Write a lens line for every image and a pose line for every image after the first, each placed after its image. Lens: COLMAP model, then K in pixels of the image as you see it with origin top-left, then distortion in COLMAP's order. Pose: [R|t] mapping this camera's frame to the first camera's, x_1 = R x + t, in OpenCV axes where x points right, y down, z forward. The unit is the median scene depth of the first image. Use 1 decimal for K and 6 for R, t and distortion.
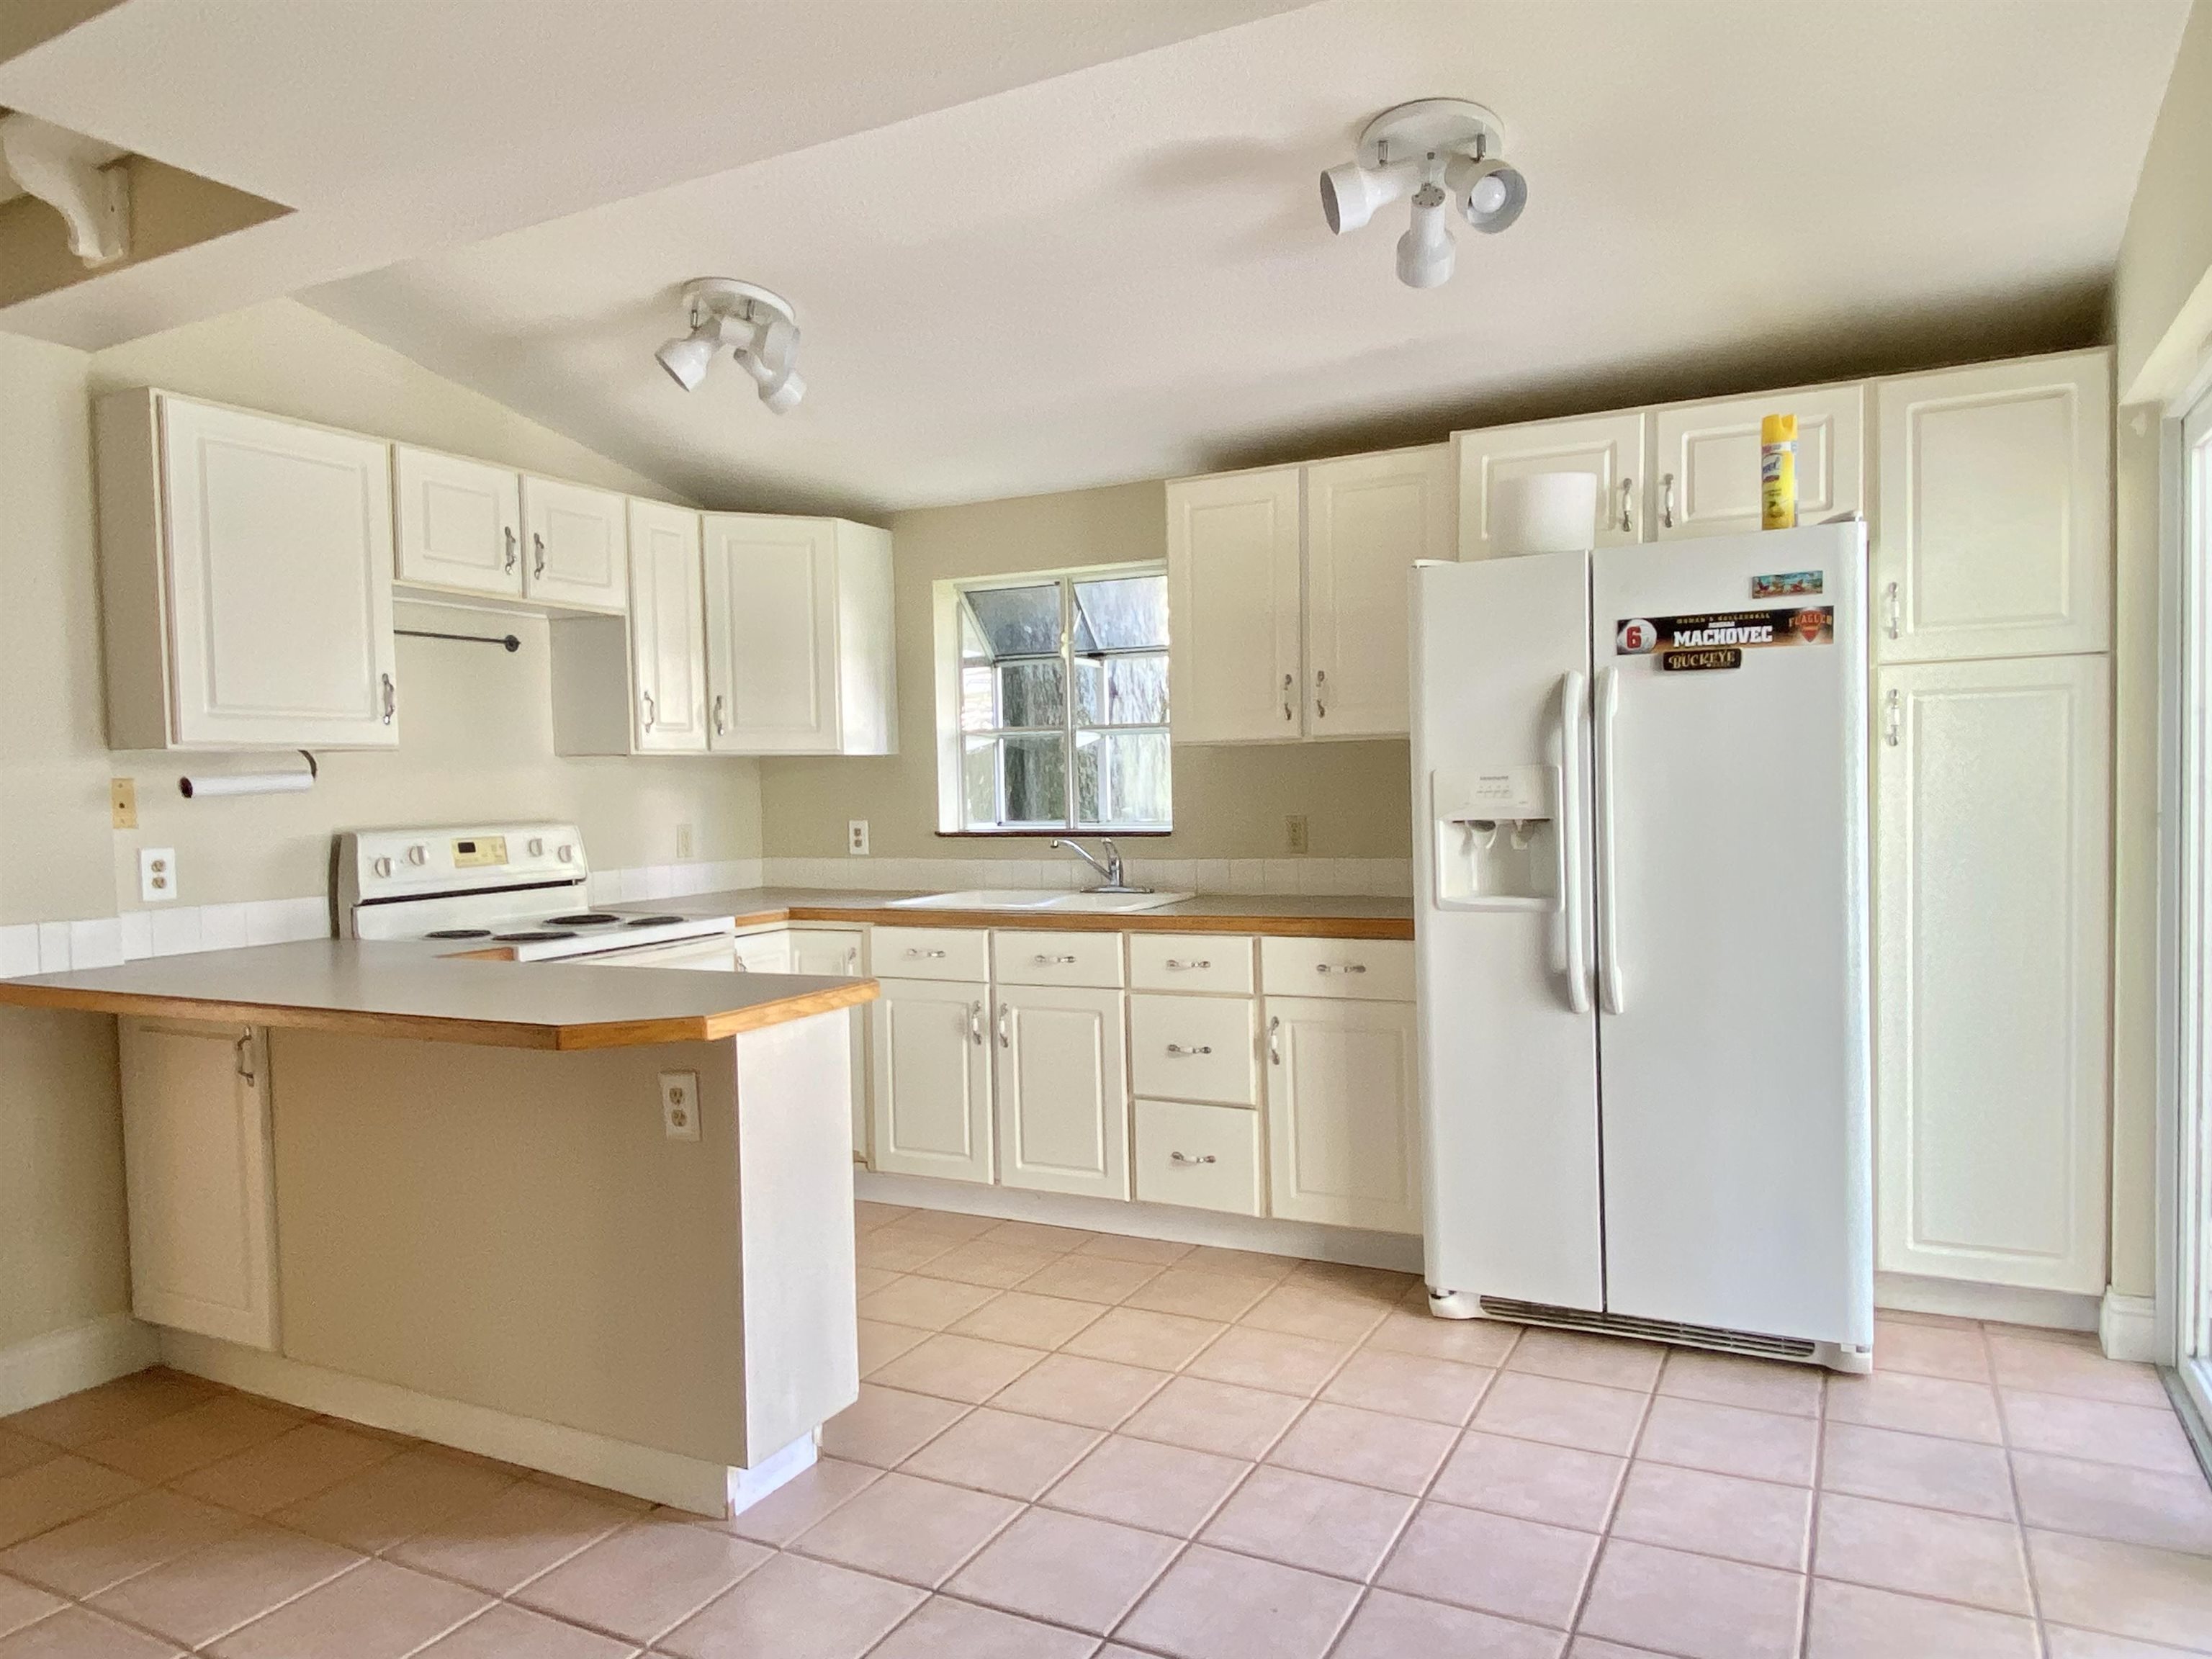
lens RADIAL K [[1452.1, 0, 1104.8], [0, 1452.1, 860.1], [0, 0, 1]] dist [0.063922, -0.090915]
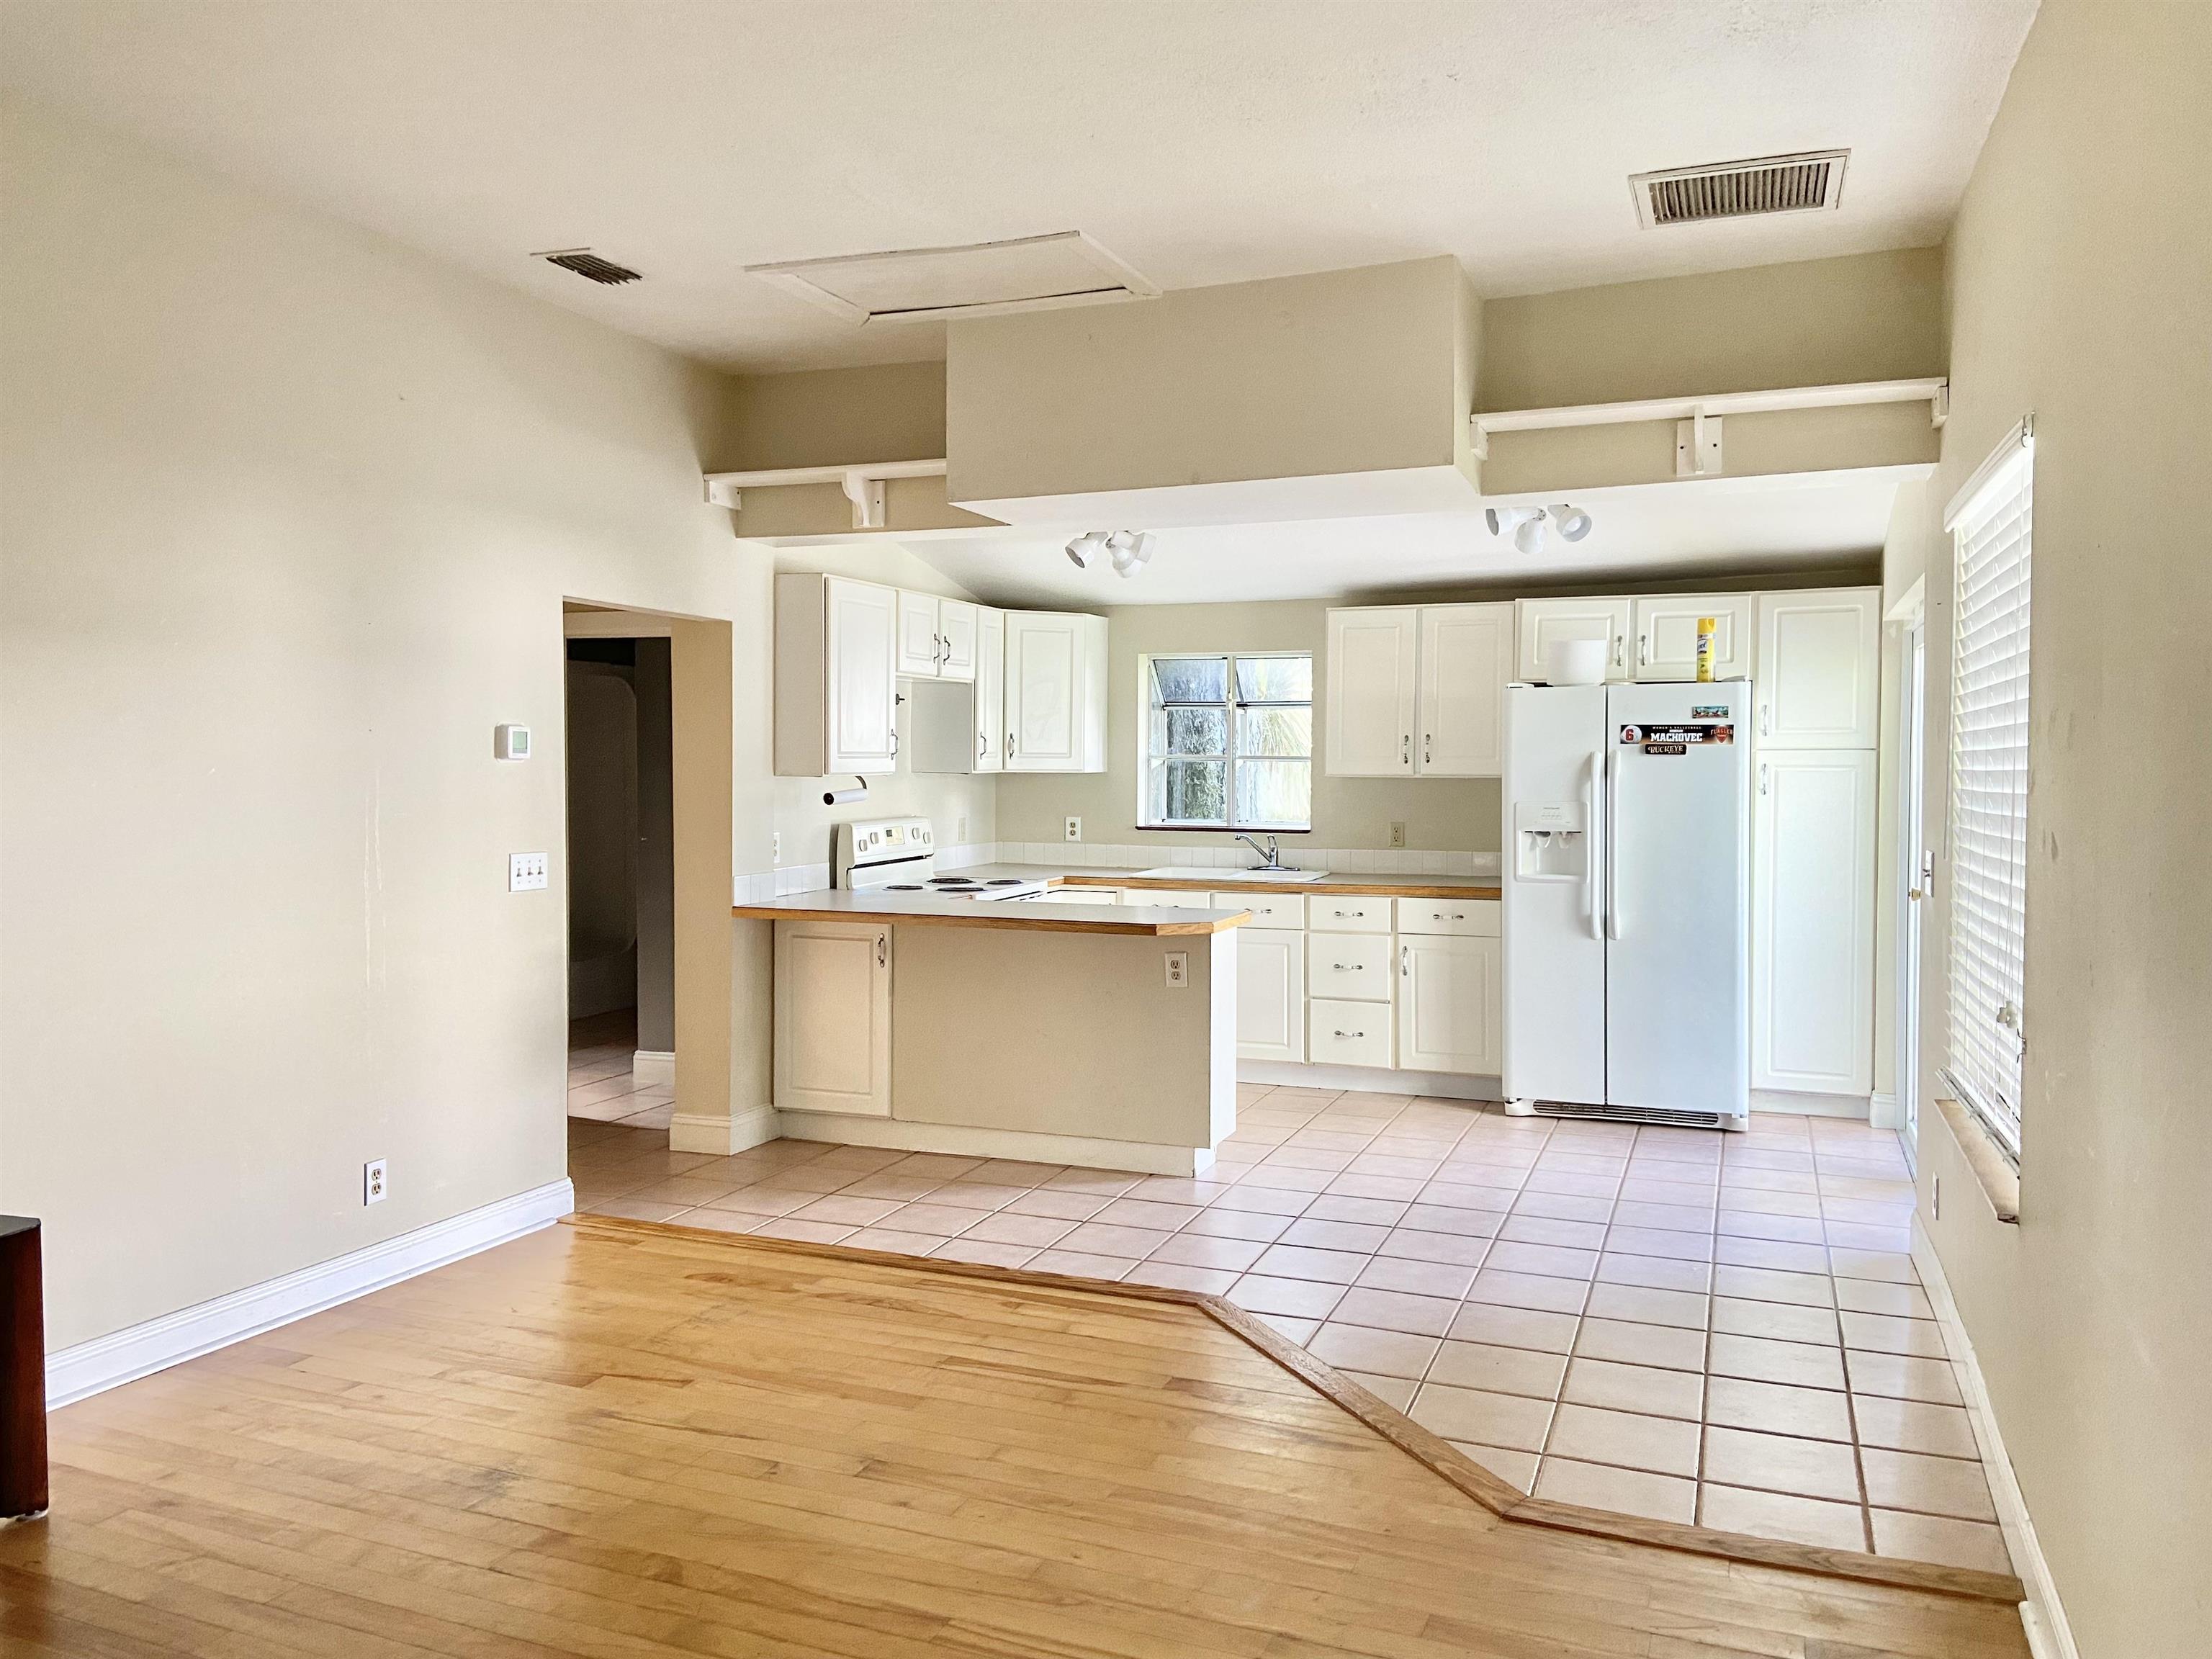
lens RADIAL K [[1640.8, 0, 1106.0], [0, 1640.8, 829.5], [0, 0, 1]] dist [0.053488, 0.001134]
pose [[0.994223, 0.020288, 0.105396, -0.468426], [-0.019306, 0.999760, -0.010334, 0.001664], [-0.105581, 0.008240, 0.994377, -0.914042]]
